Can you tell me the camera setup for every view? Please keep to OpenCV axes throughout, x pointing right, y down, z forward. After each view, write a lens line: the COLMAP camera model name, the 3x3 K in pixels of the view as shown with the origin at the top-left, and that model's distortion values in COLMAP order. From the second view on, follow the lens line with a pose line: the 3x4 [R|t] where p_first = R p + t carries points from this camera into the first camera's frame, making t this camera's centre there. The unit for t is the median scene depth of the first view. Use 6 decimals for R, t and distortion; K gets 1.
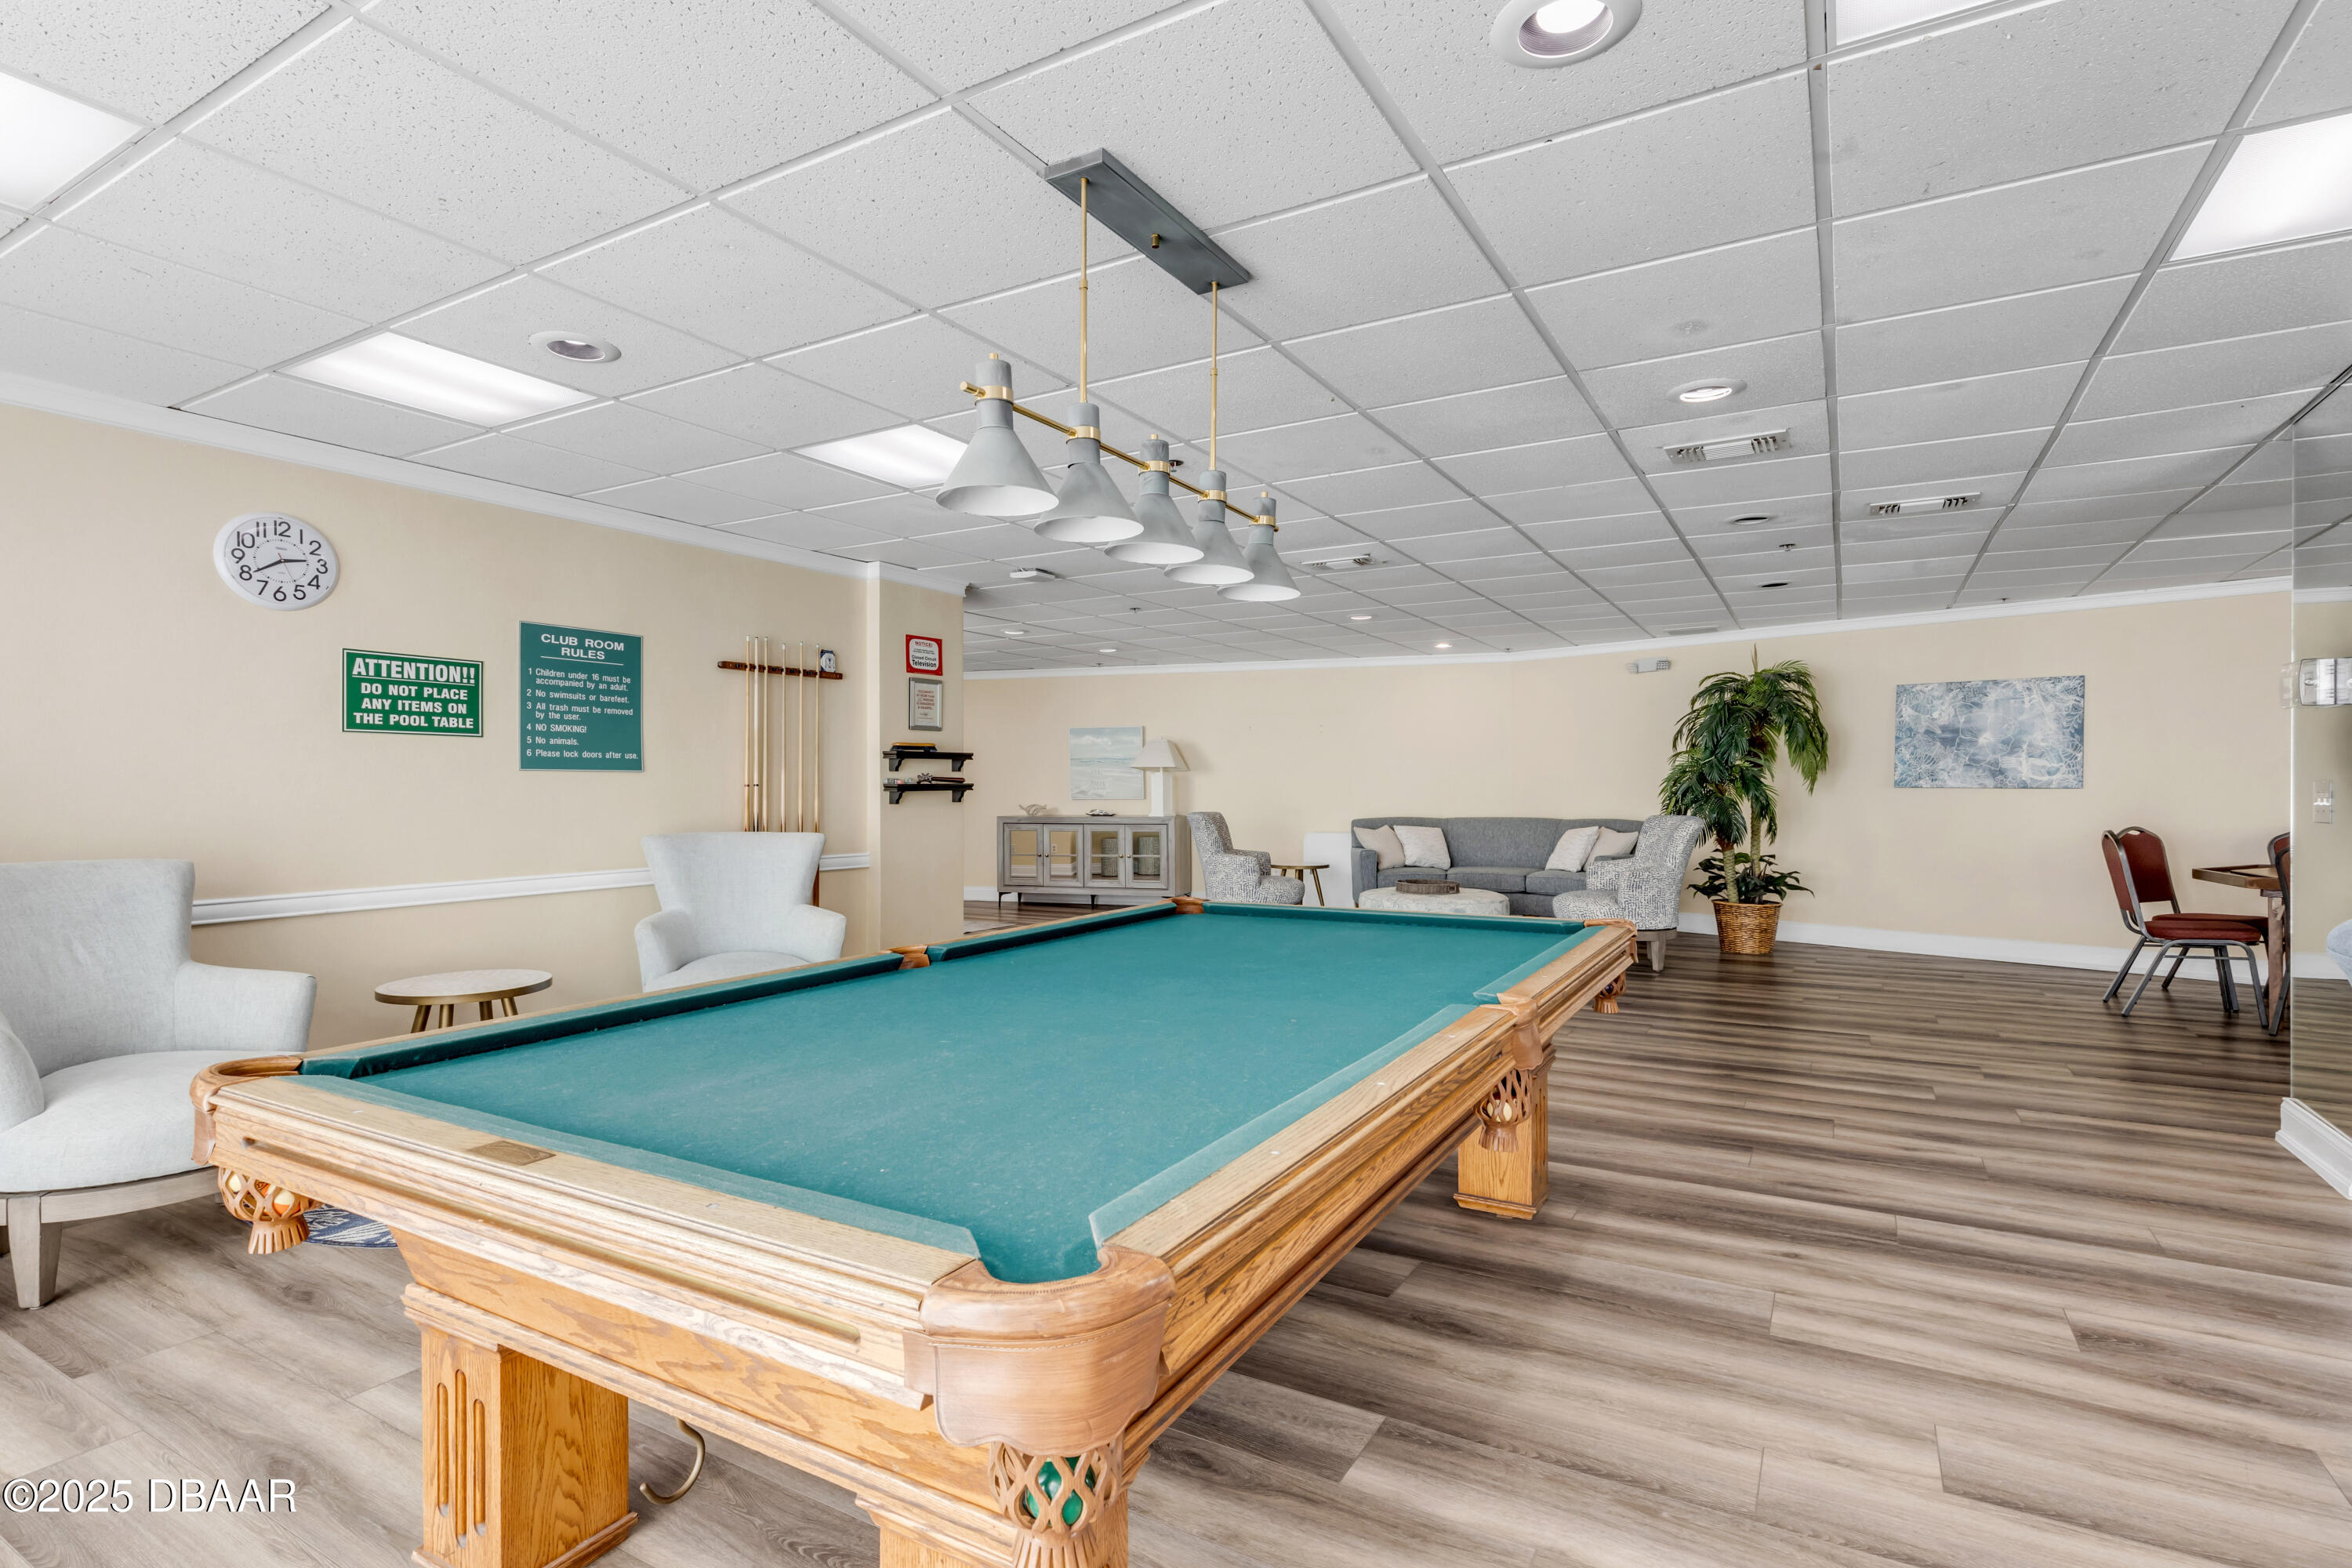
lens RADIAL K [[1123.3, 0, 1172.6], [0, 1123.3, 786.6], [0, 0, 1]] dist [0.018325, 0.000151]
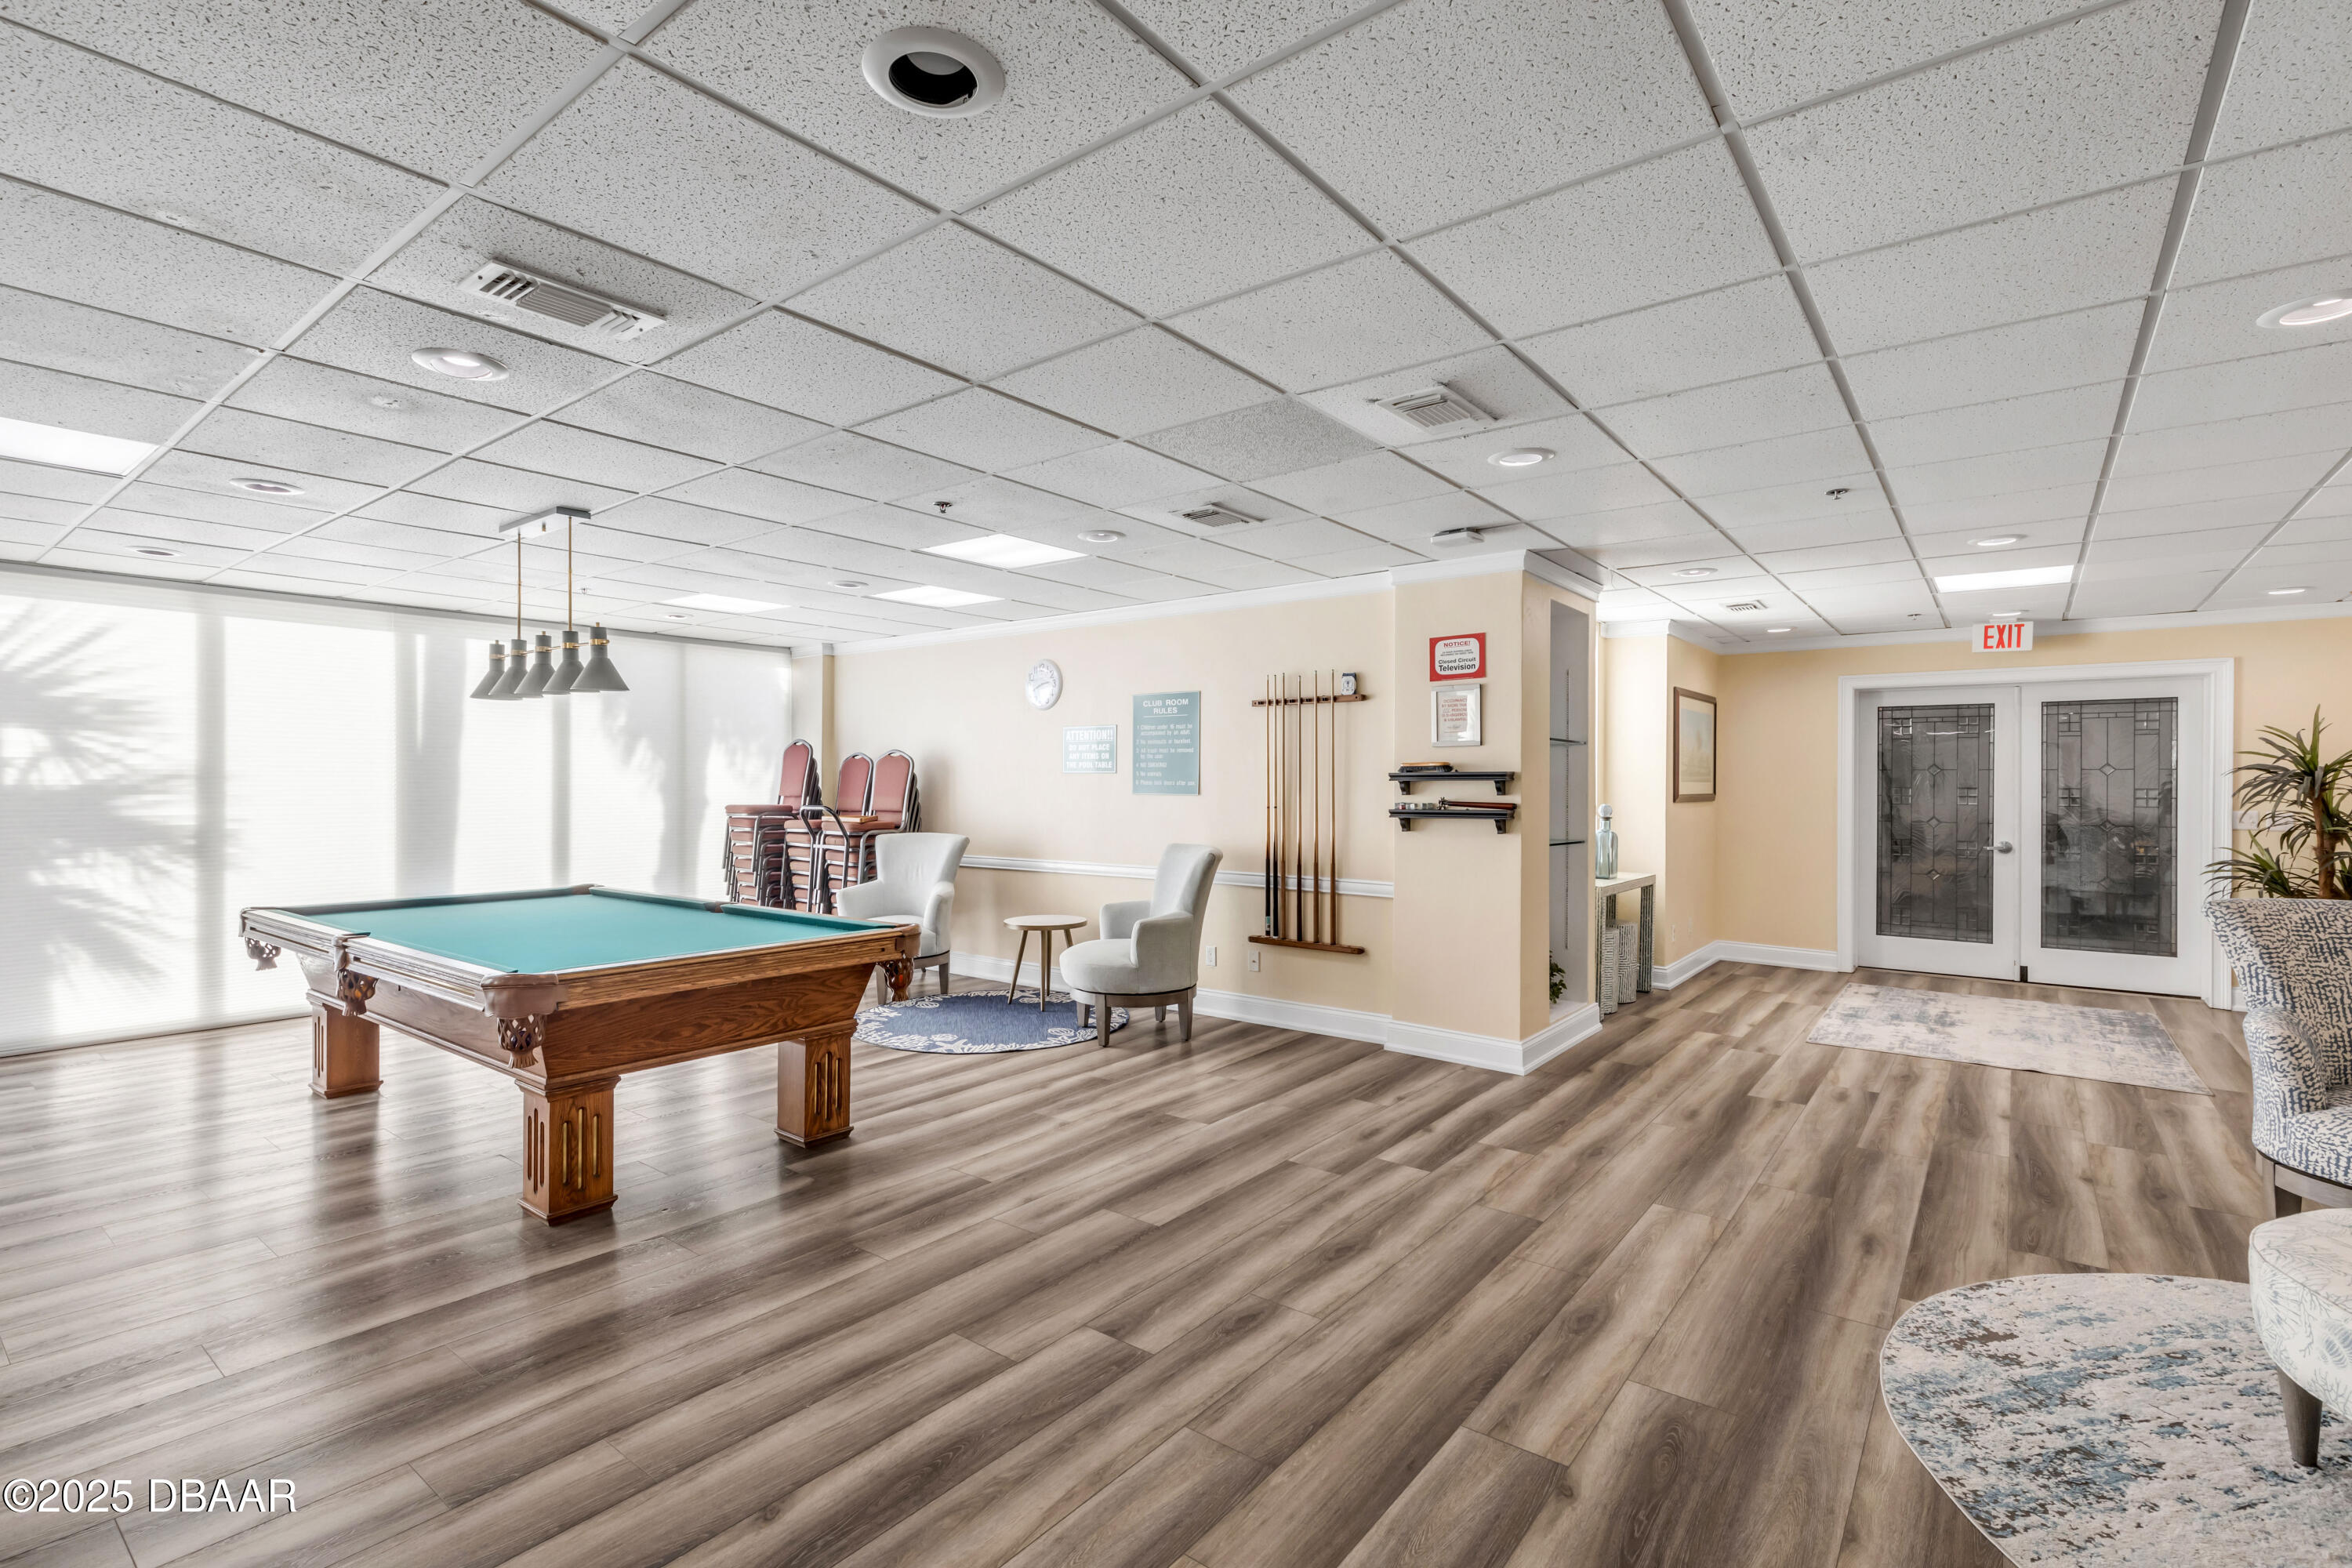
lens RADIAL K [[1094.4, 0, 1174.6], [0, 1094.4, 782.6], [0, 0, 1]] dist [-0.002231, -0.000276]
pose [[-0.123079, 0.002500, -0.992394, 0.601310], [-0.002078, 0.999994, 0.002777, -0.023814], [0.992395, 0.002404, -0.123073, 0.862812]]
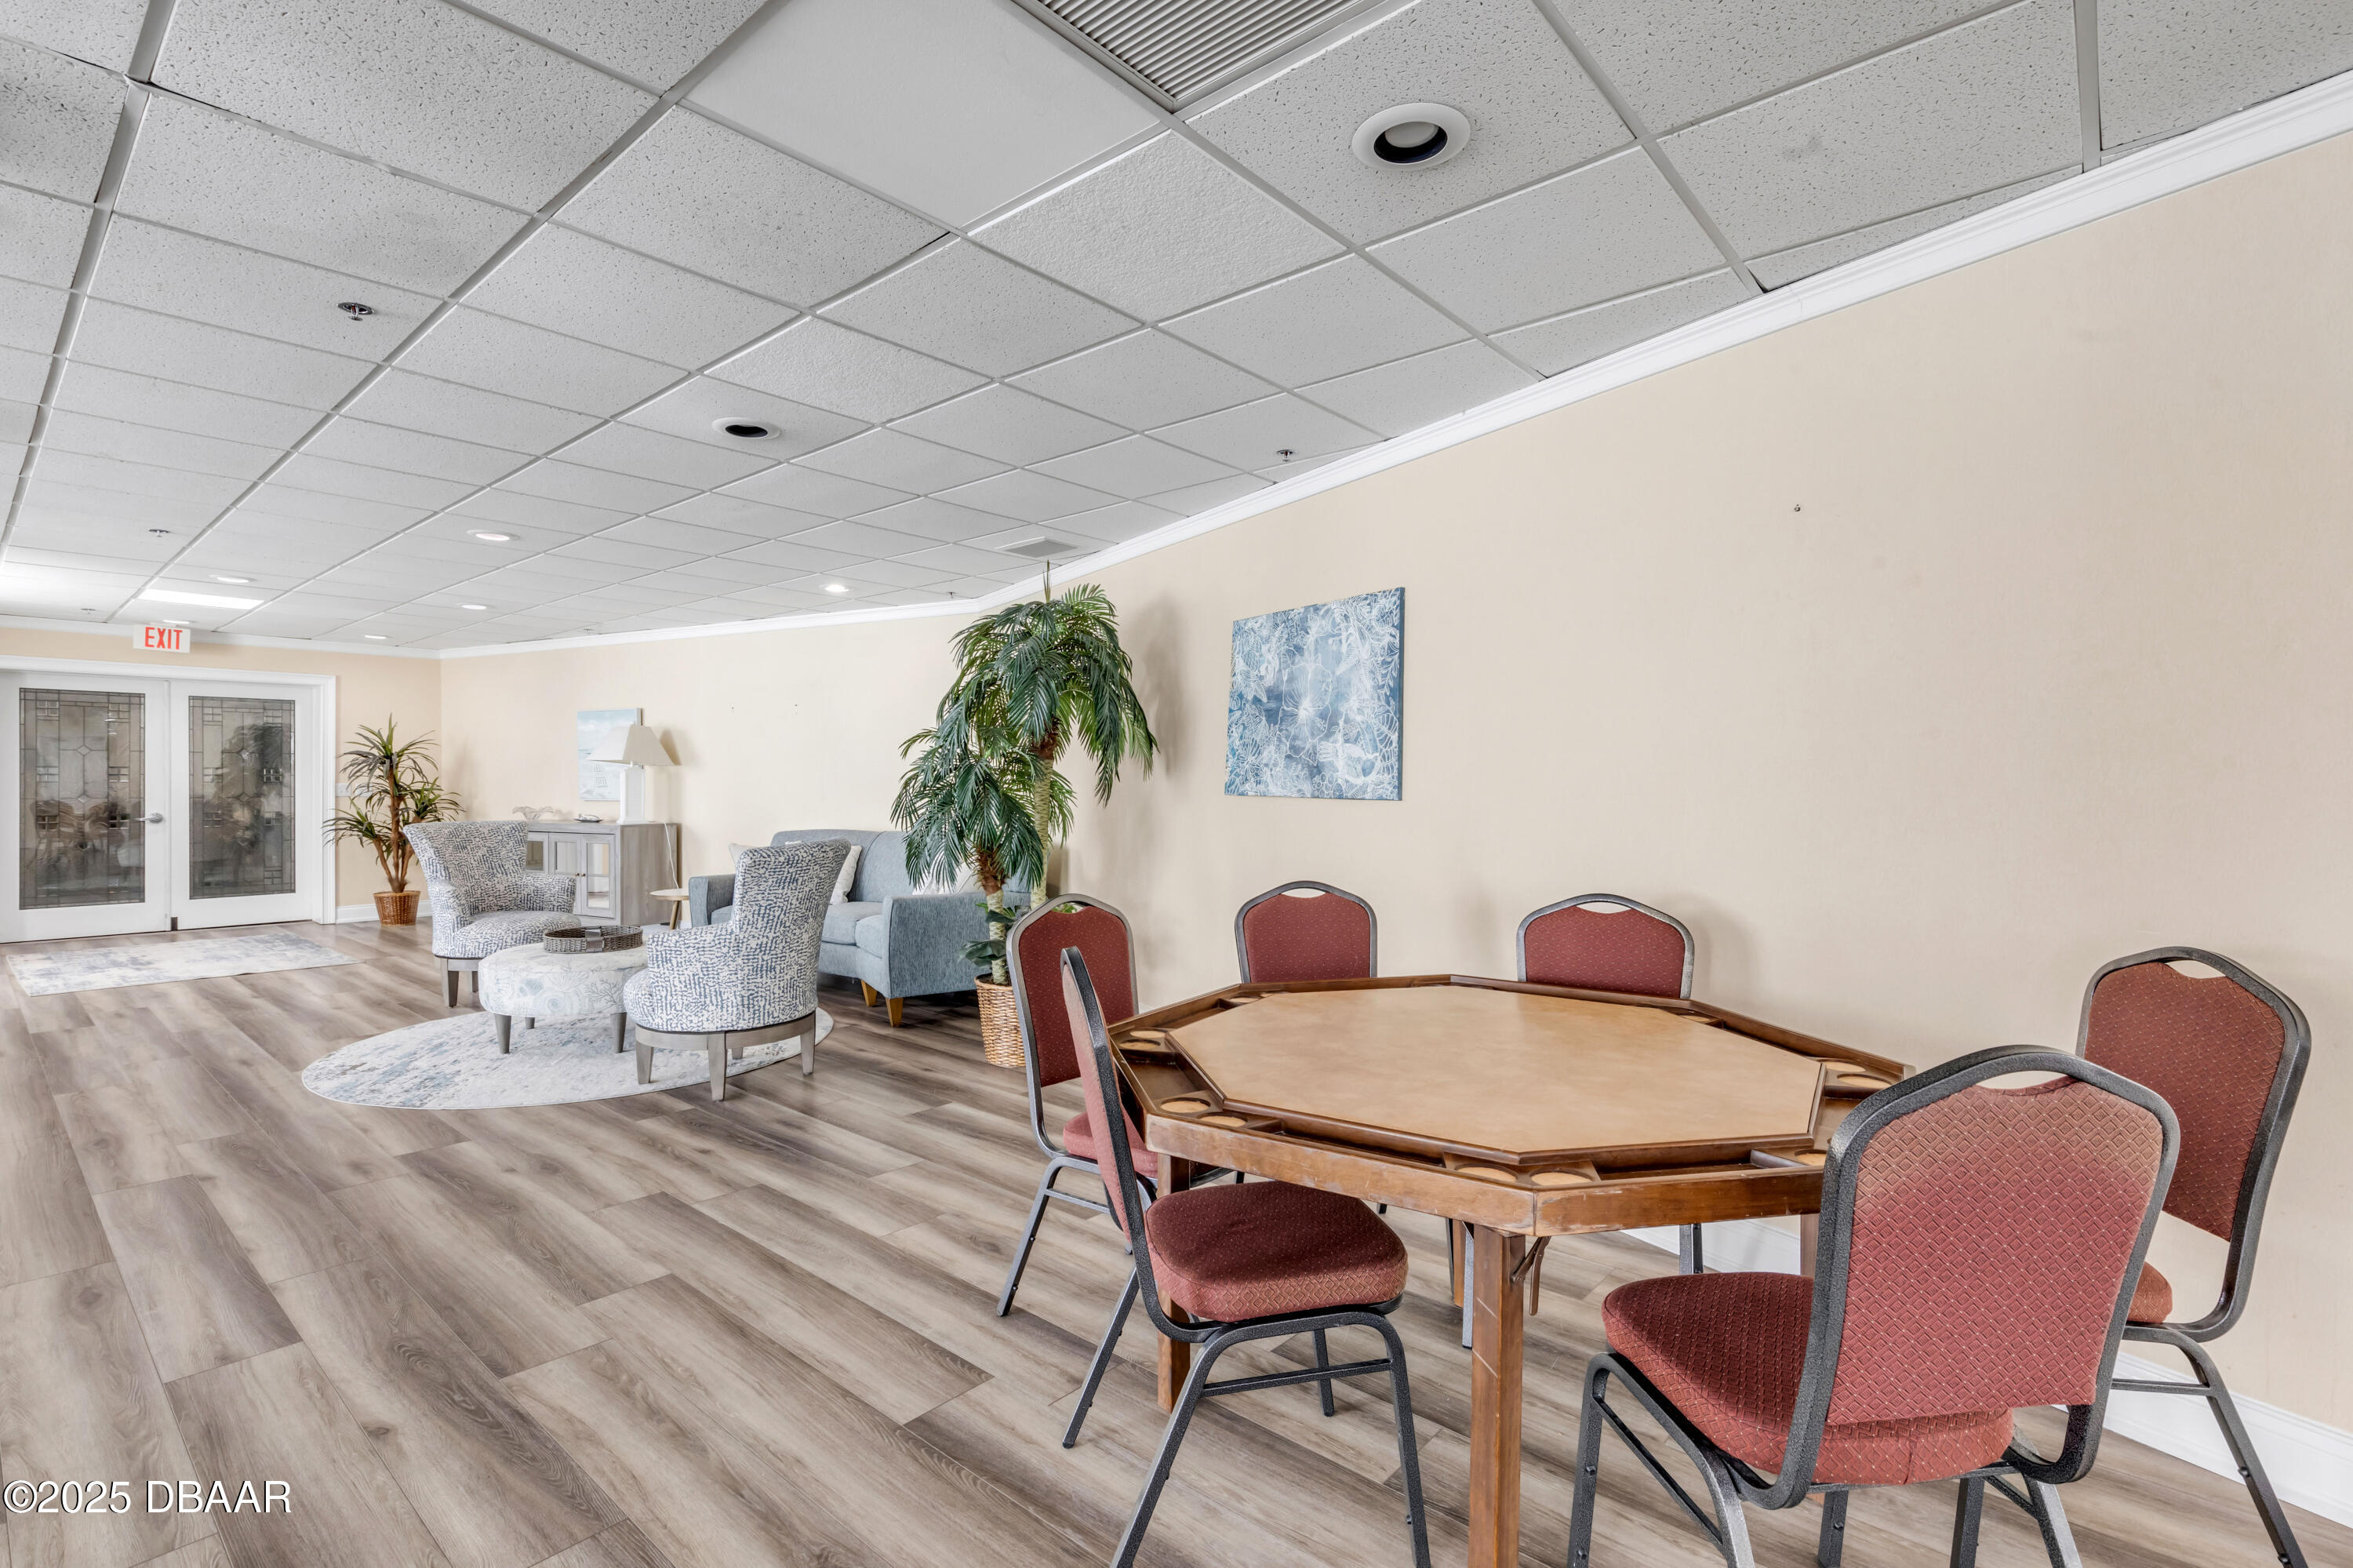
lens RADIAL K [[1094.9, 0, 1182.3], [0, 1094.9, 778.5], [0, 0, 1]] dist [-0.002231, -0.000276]
pose [[0.984003, 0.004337, -0.178101, 0.825905], [-0.004404, 0.999990, 0.000019, -0.008787], [0.178100, 0.000766, 0.984012, 0.500853]]
